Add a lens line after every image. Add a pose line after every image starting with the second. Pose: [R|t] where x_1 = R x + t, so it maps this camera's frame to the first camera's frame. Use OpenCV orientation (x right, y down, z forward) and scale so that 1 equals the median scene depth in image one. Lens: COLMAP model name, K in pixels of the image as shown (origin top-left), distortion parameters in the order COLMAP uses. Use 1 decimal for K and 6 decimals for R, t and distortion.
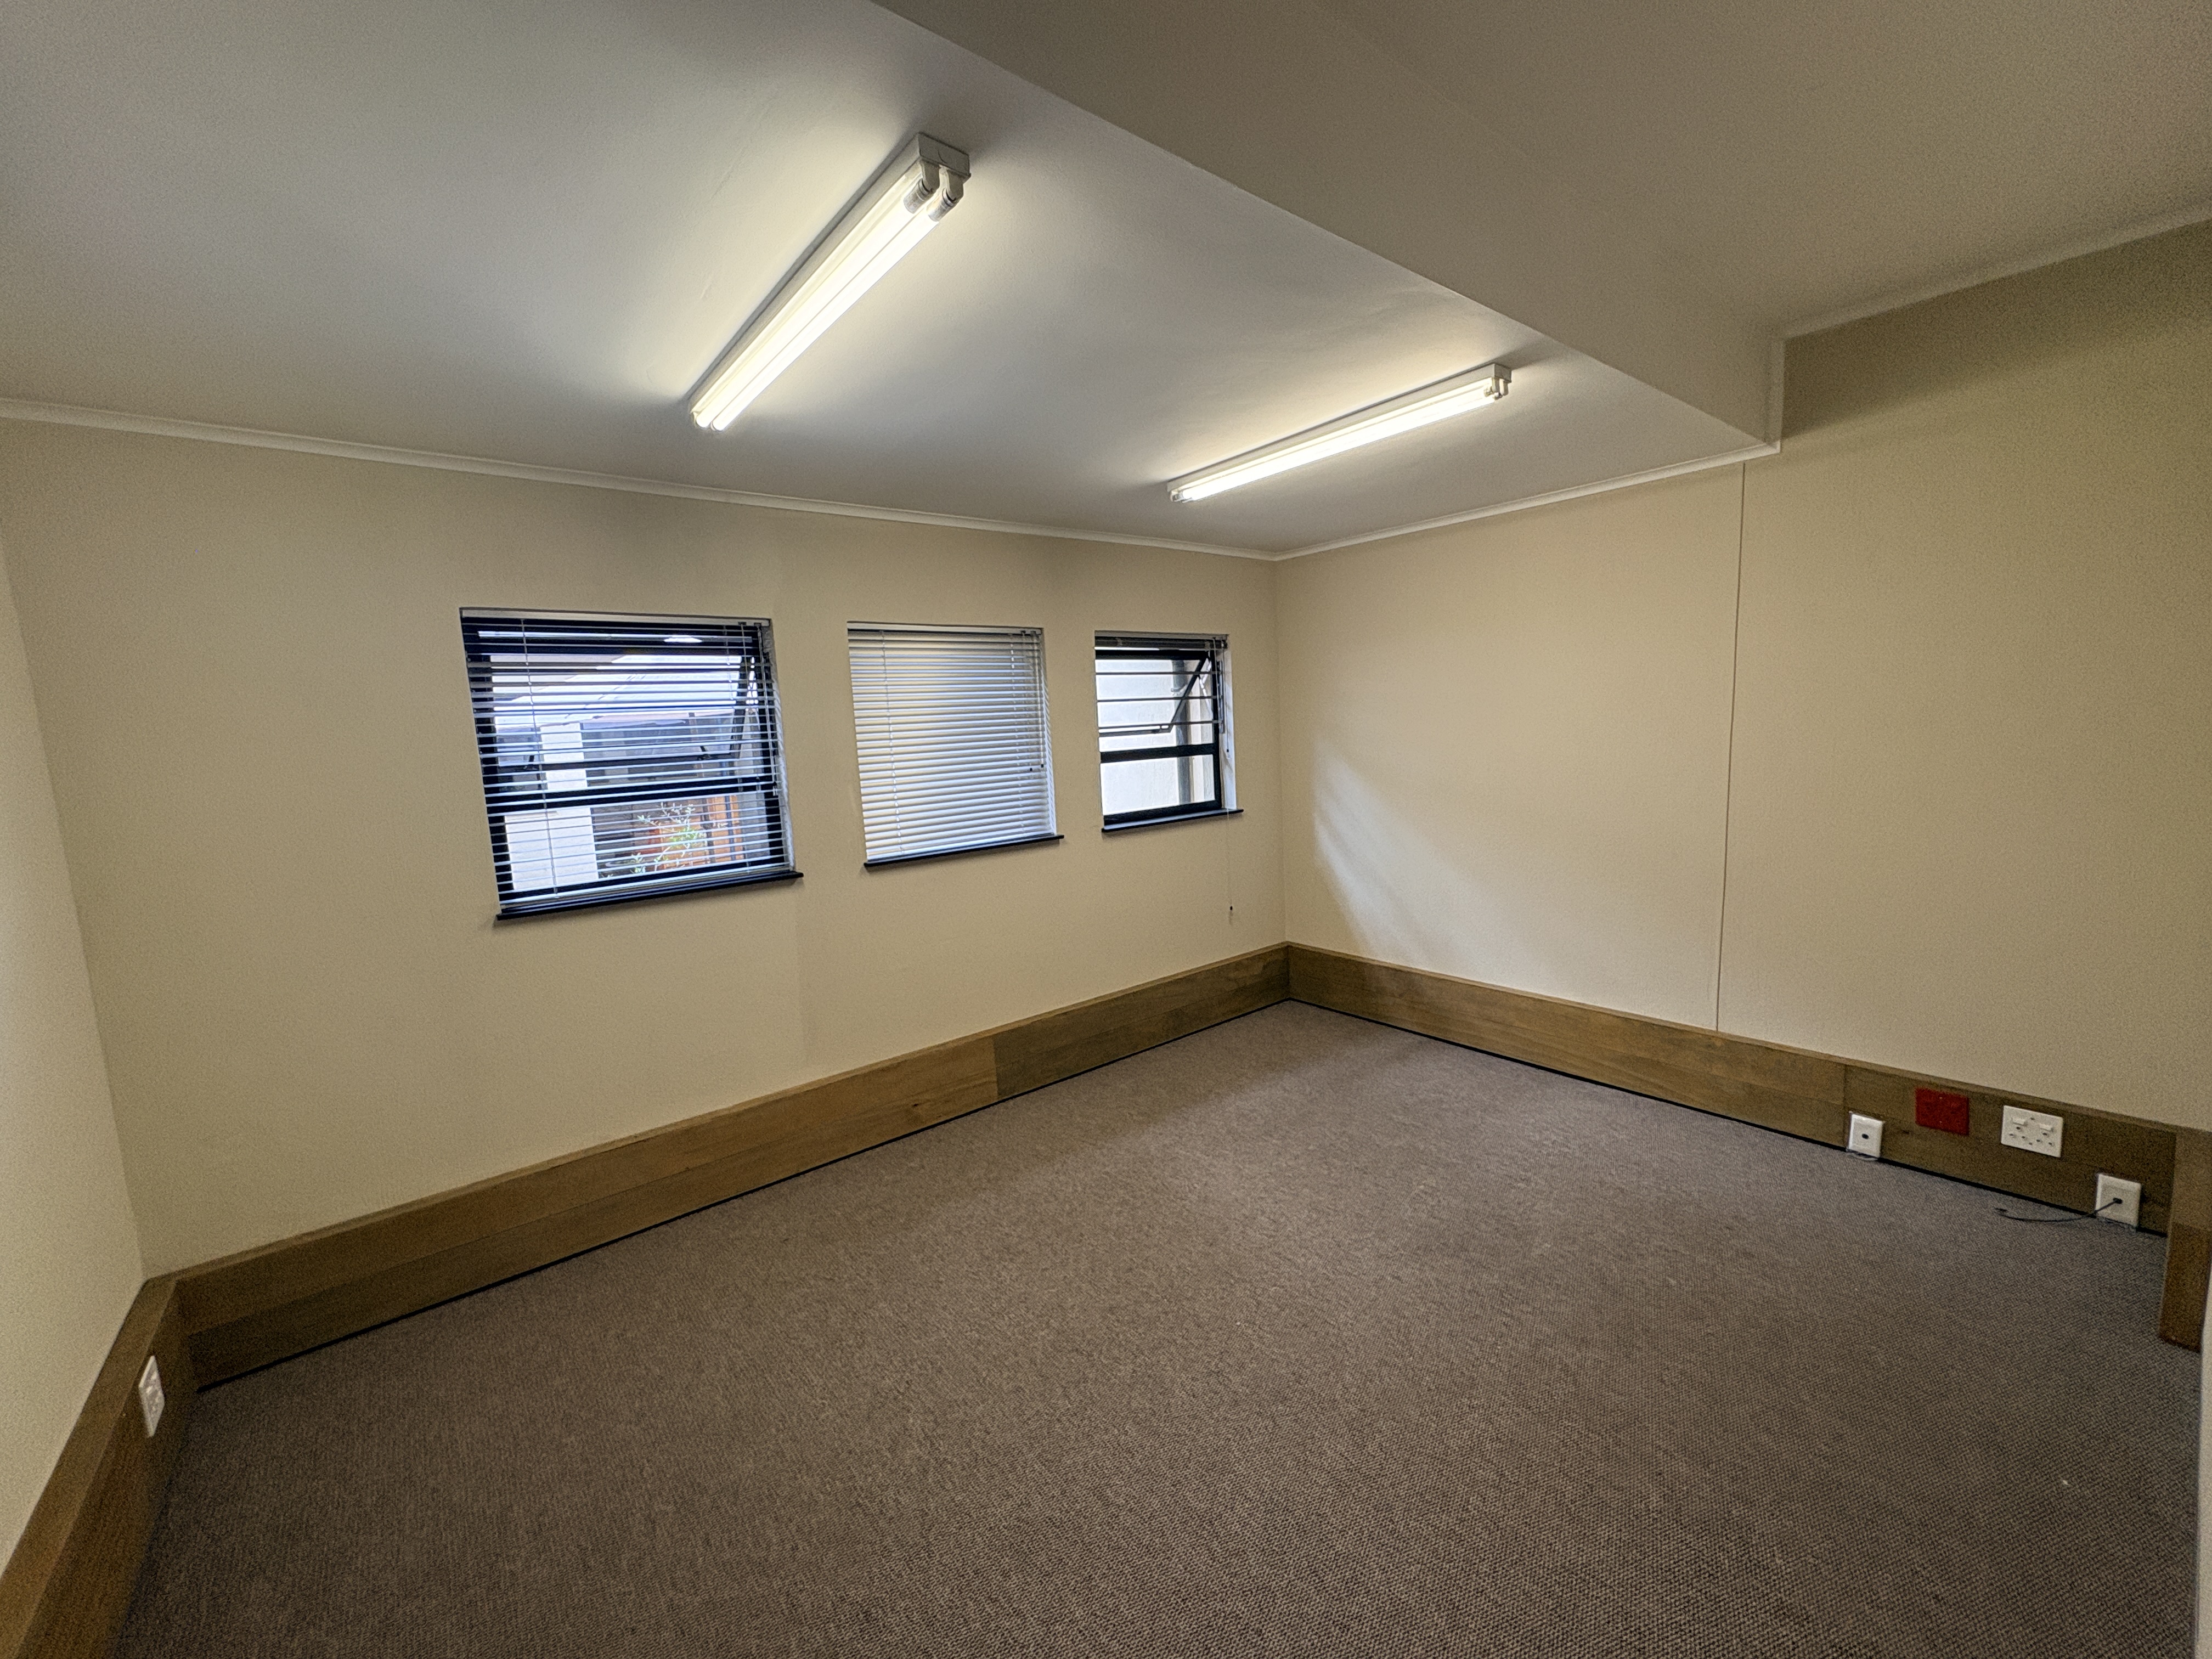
lens RADIAL K [[884.4, 0, 1106.0], [0, 884.4, 829.5], [0, 0, 1]] dist [0.000039, 0.000064]
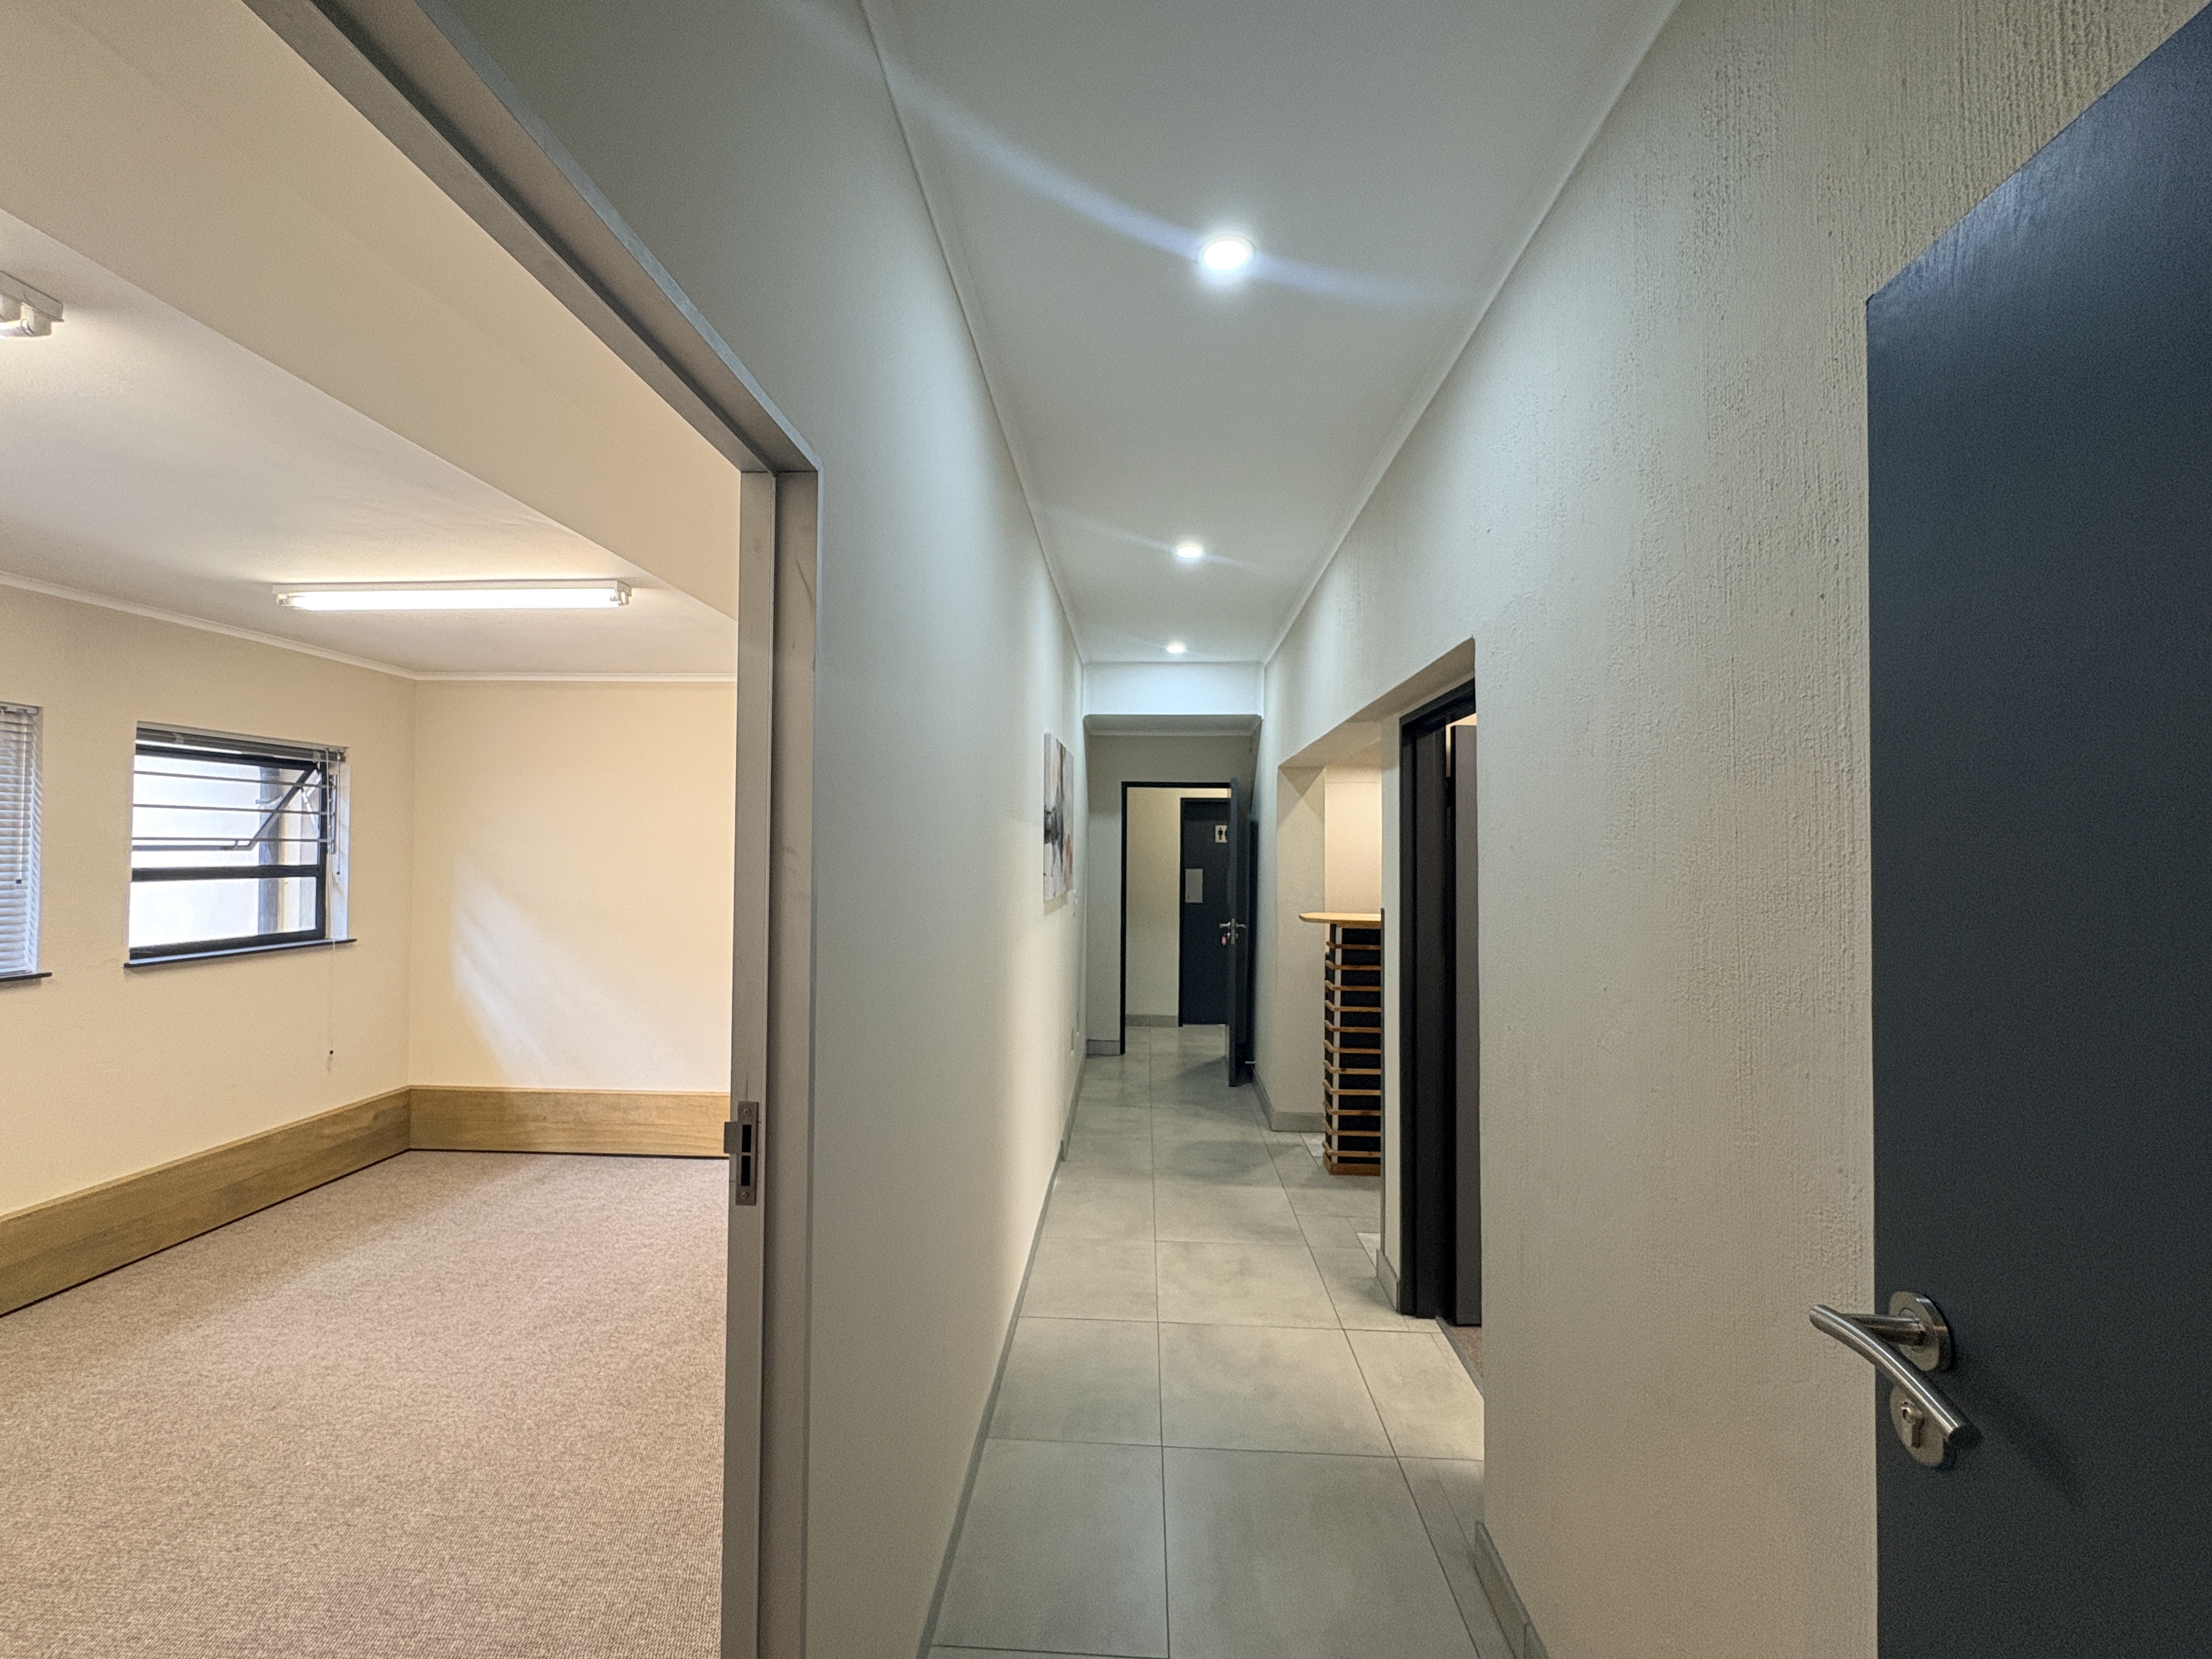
lens RADIAL K [[884.4, 0, 1106.0], [0, 884.4, 829.5], [0, 0, 1]] dist [0.000039, 0.000064]
pose [[0.661917, 0.070309, 0.746272, -0.021649], [0.051901, 0.988903, -0.139202, 0.035699], [-0.747778, 0.130872, 0.650923, -0.191530]]
